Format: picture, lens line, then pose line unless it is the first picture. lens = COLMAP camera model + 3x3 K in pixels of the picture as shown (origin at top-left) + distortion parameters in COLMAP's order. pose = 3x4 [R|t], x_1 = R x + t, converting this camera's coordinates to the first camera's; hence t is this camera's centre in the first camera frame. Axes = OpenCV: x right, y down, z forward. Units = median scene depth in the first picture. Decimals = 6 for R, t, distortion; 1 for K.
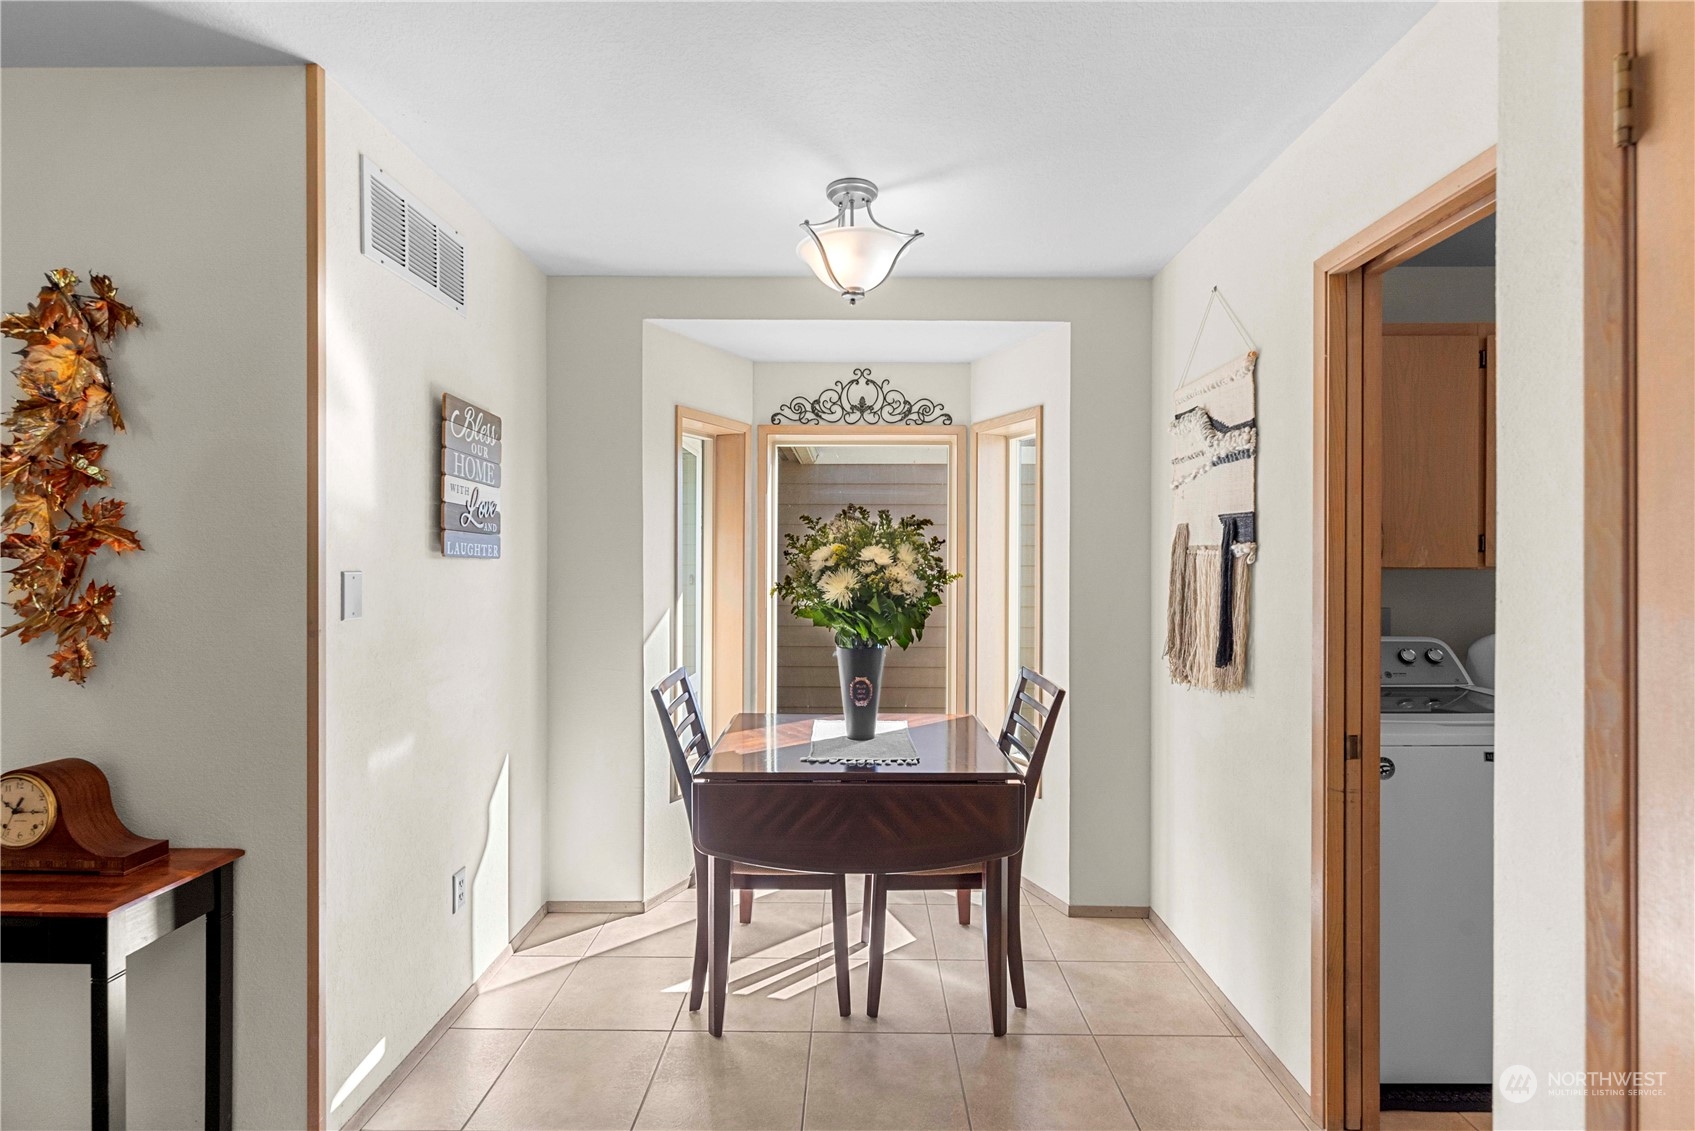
lens RADIAL K [[790.2, 0, 852.5], [0, 790.2, 568.4], [0, 0, 1]] dist [0.008017, -0.000435]
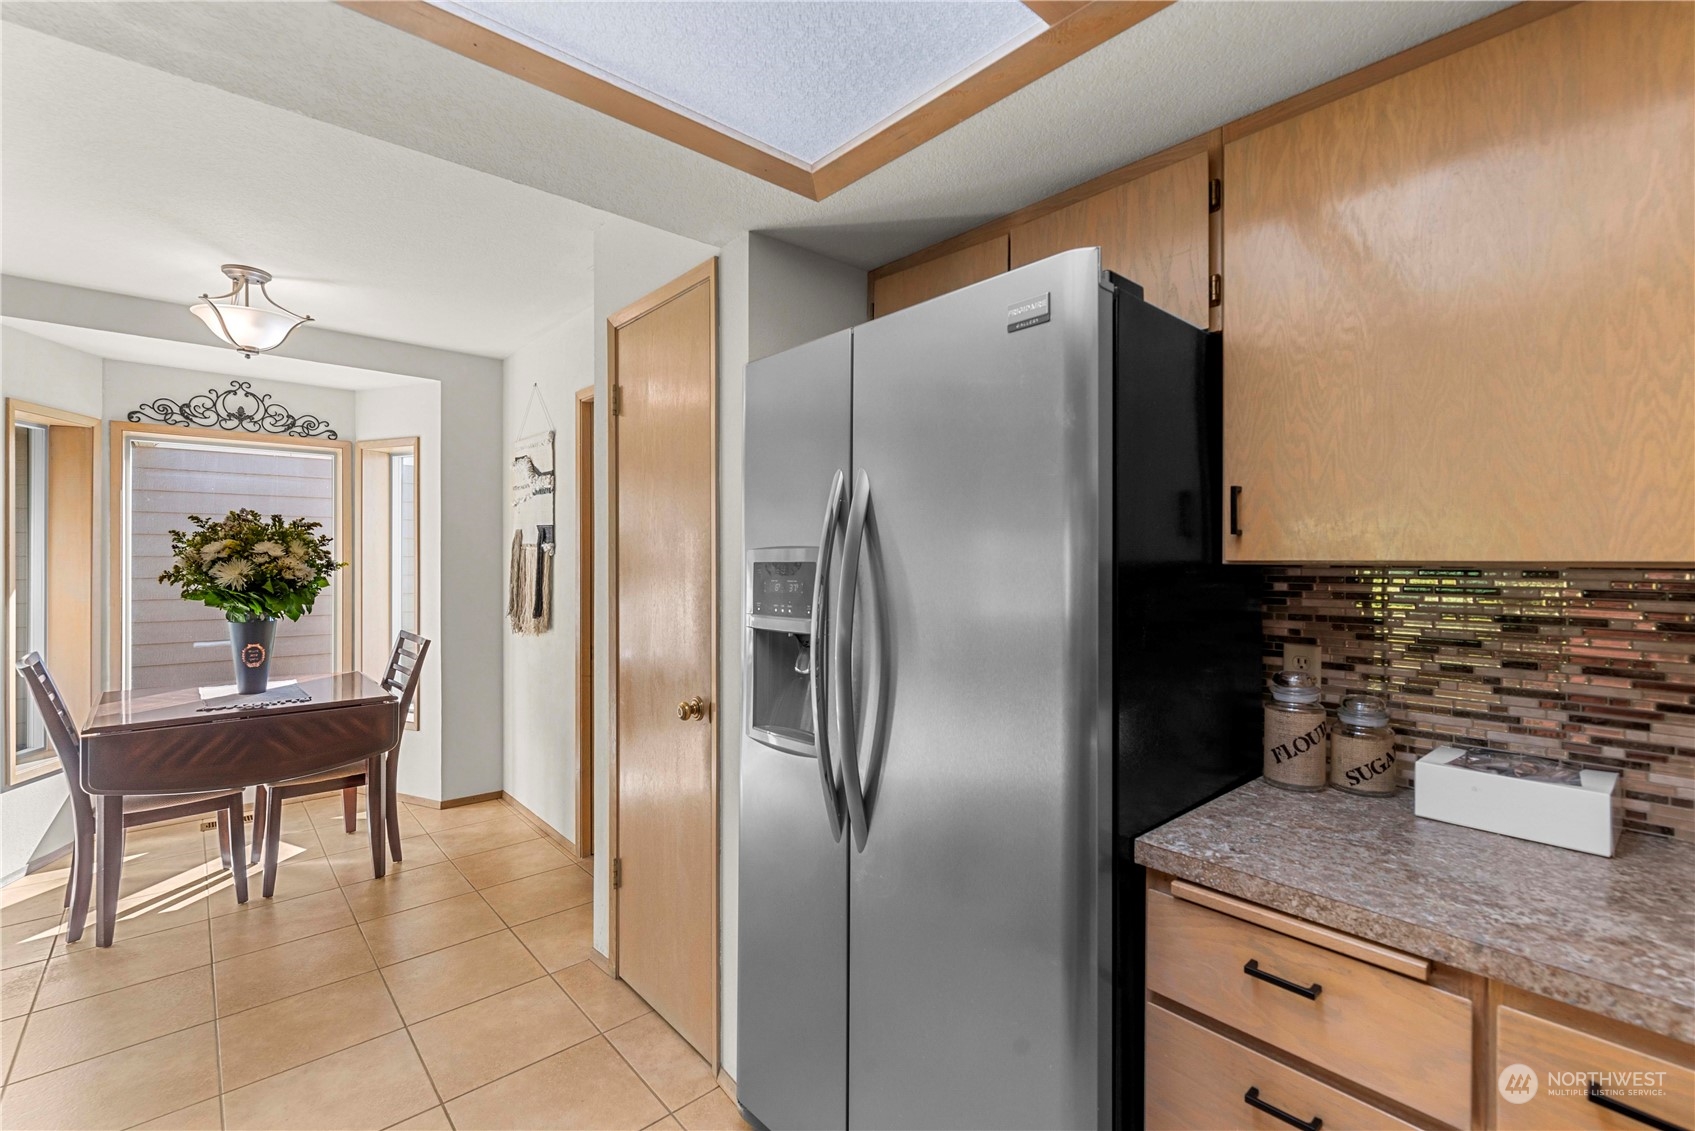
lens RADIAL K [[742.2, 0, 852.8], [0, 742.2, 559.1], [0, 0, 1]] dist [-0.001122, -0.000051]
pose [[0.740730, -0.003662, 0.671793, -0.076680], [0.003288, 0.999993, 0.001826, 0.001023], [-0.671795, 0.000856, 0.740737, -0.539261]]
